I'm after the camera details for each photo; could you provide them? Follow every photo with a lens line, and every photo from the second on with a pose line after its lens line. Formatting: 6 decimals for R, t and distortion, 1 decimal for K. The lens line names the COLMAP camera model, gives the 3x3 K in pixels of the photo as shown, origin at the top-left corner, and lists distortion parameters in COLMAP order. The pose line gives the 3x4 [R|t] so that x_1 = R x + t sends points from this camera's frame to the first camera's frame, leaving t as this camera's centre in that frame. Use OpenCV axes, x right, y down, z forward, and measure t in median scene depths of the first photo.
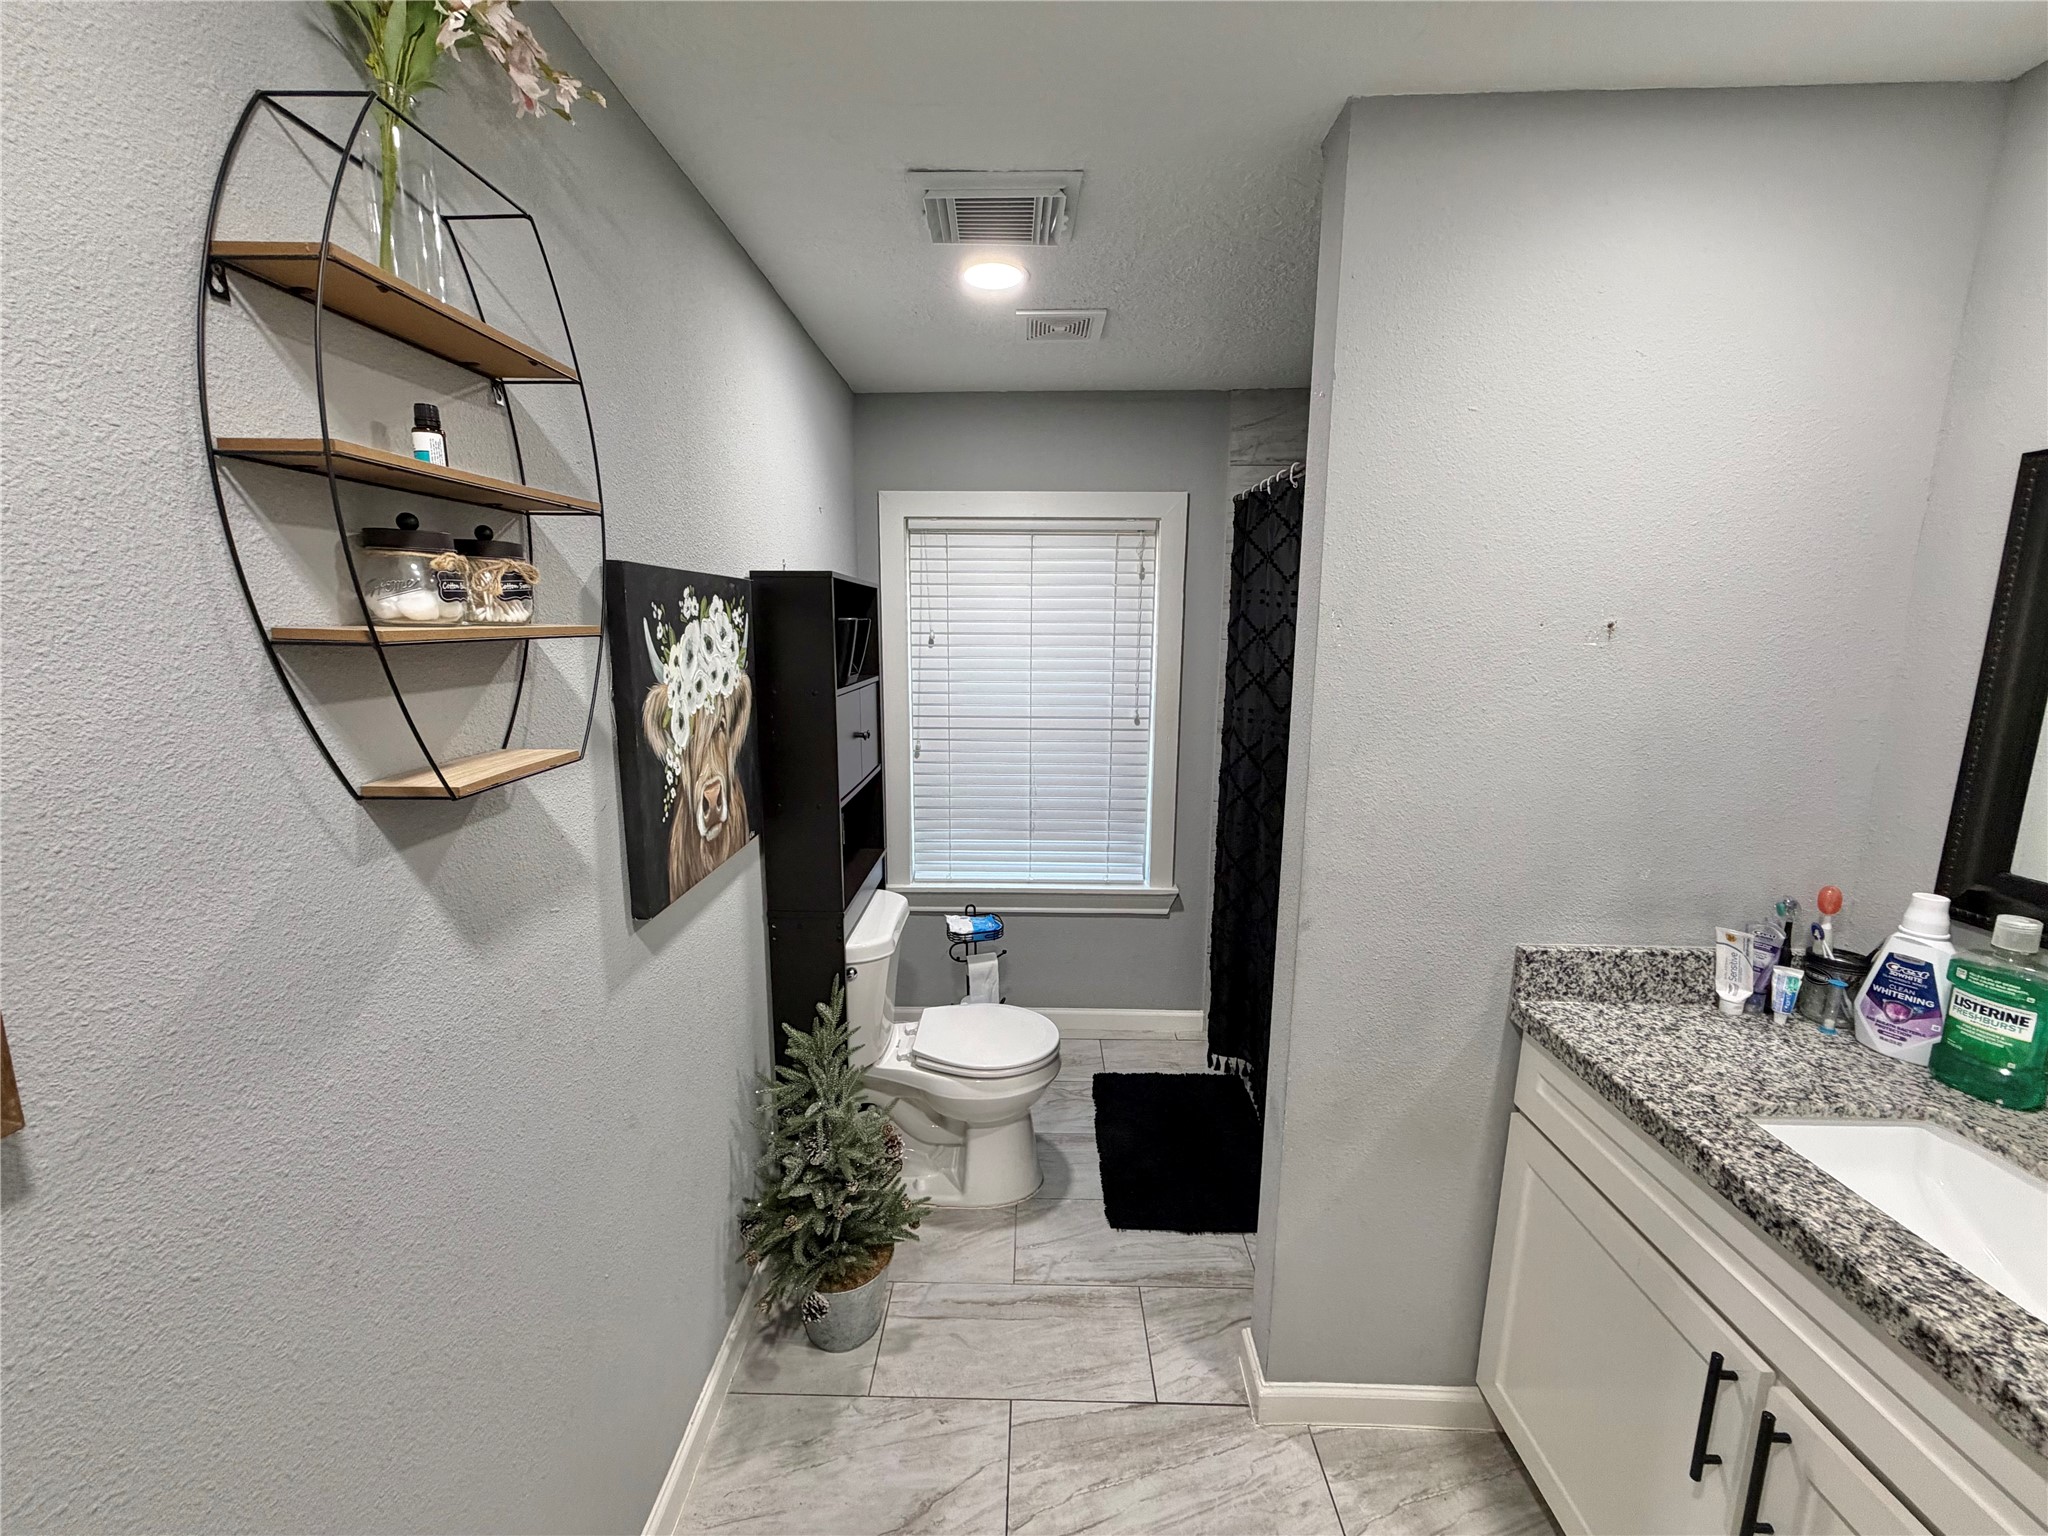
lens RADIAL K [[815.0, 0, 1019.8], [0, 815.0, 765.3], [0, 0, 1]] dist [-0.001620, 0.000503]
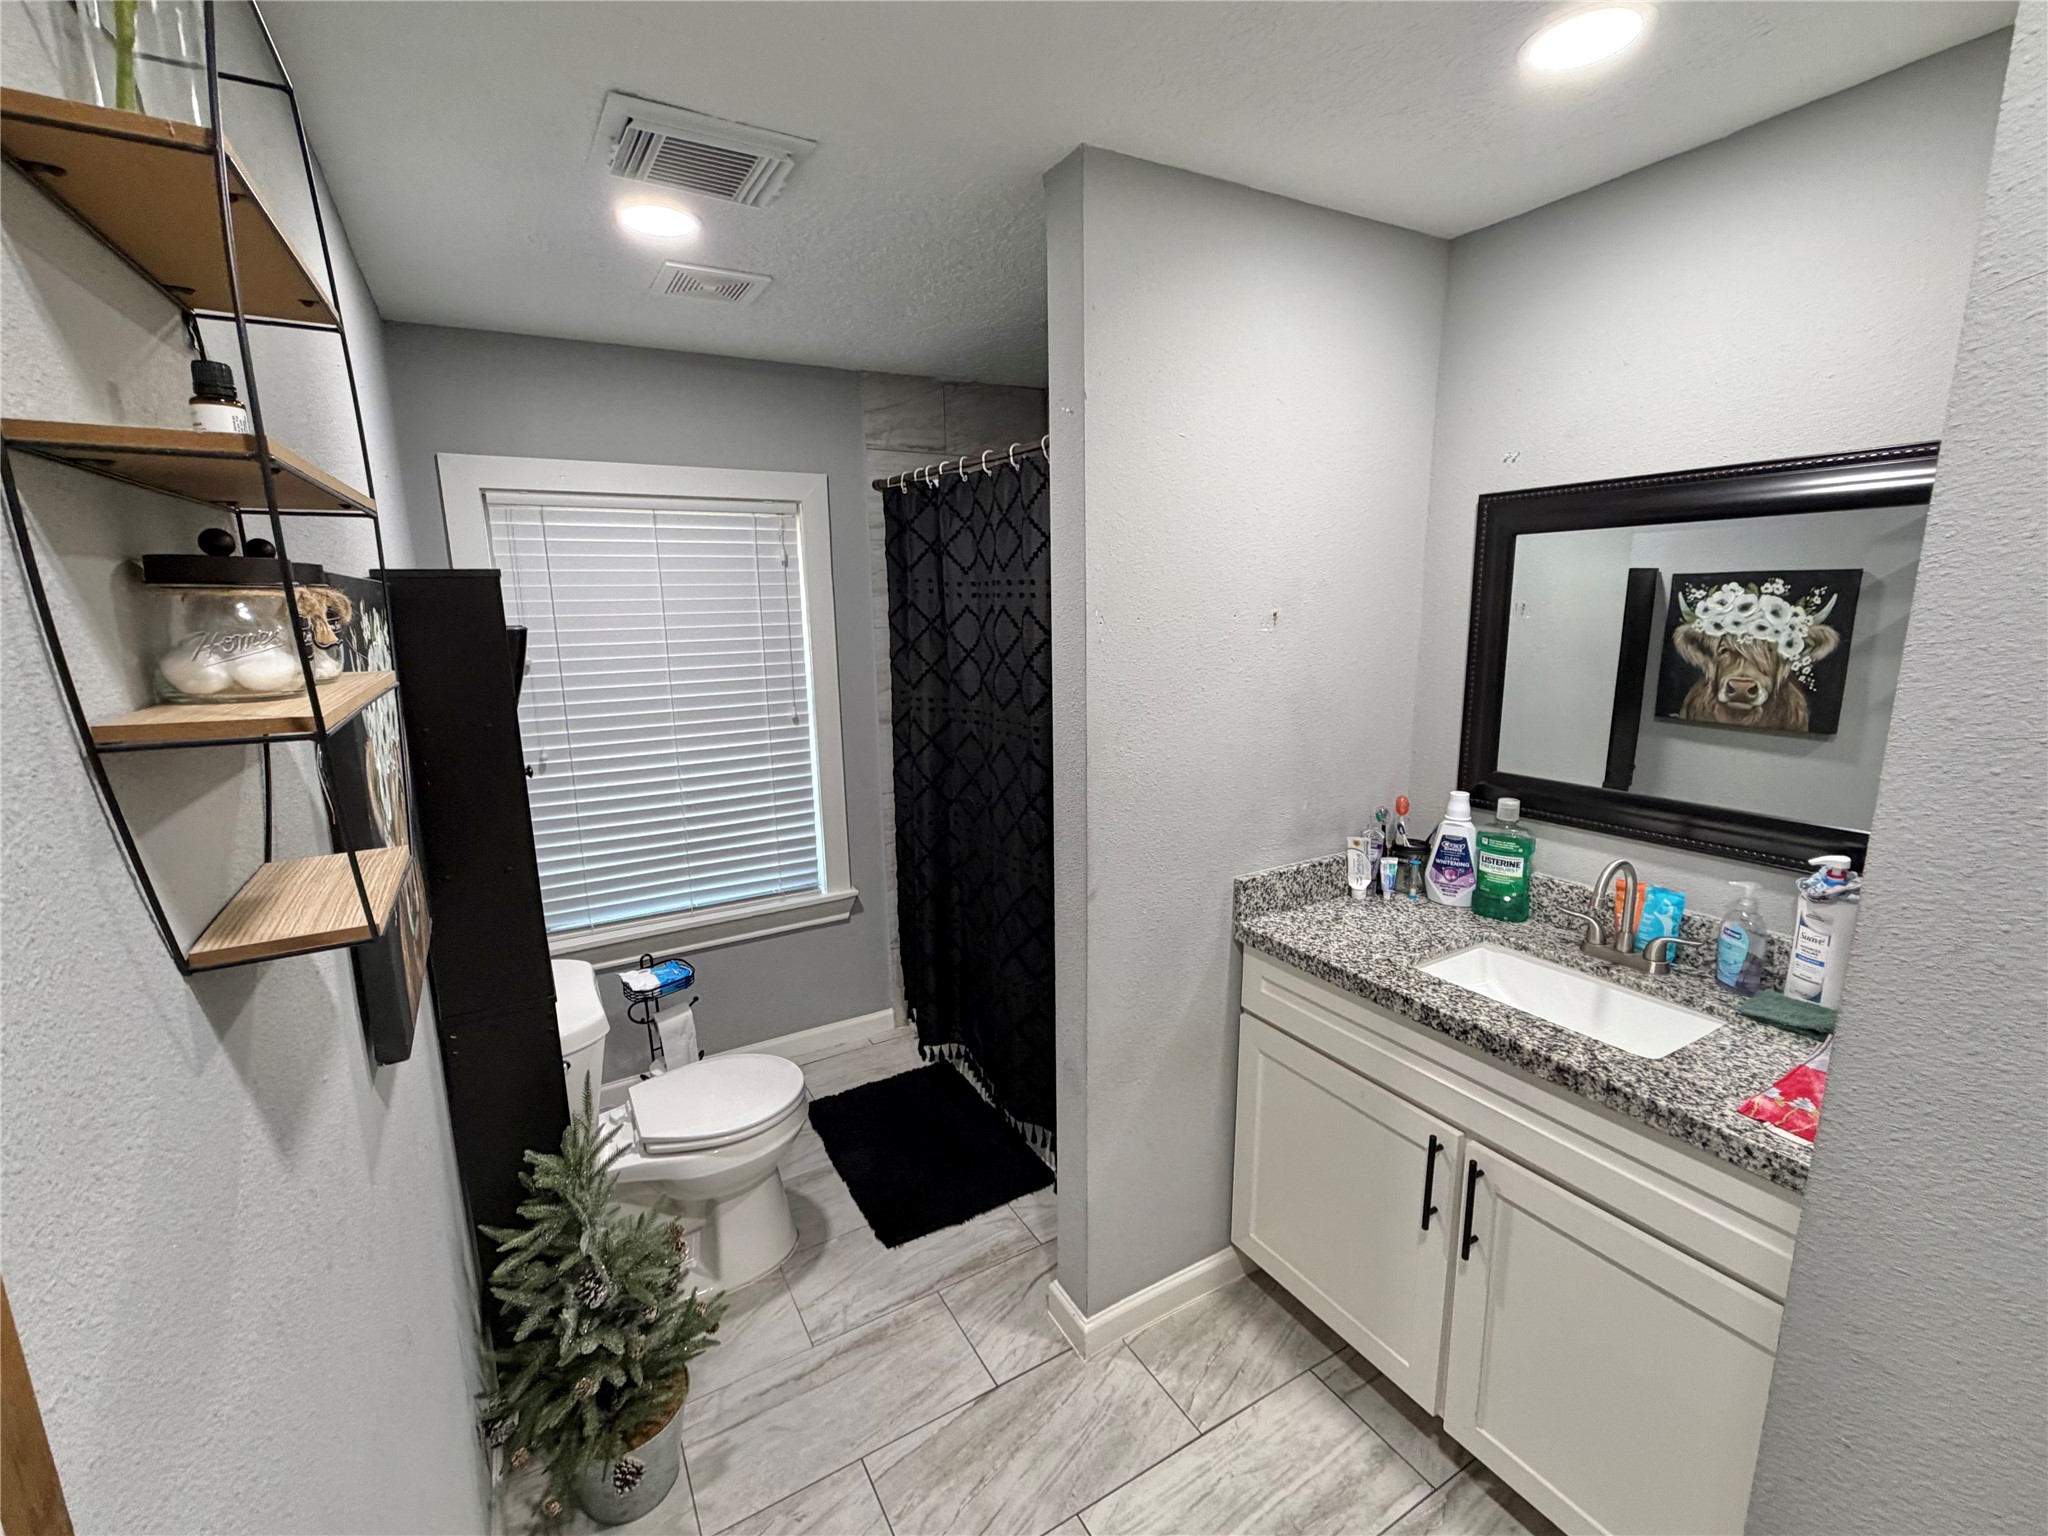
lens RADIAL K [[870.2, 0, 1023.4], [0, 870.2, 765.0], [0, 0, 1]] dist [-0.001472, 0.000045]
pose [[0.853923, -0.118573, 0.506710, -0.271300], [0.110504, 0.992806, 0.046098, -0.038355], [-0.508531, 0.016629, 0.860883, 0.033541]]
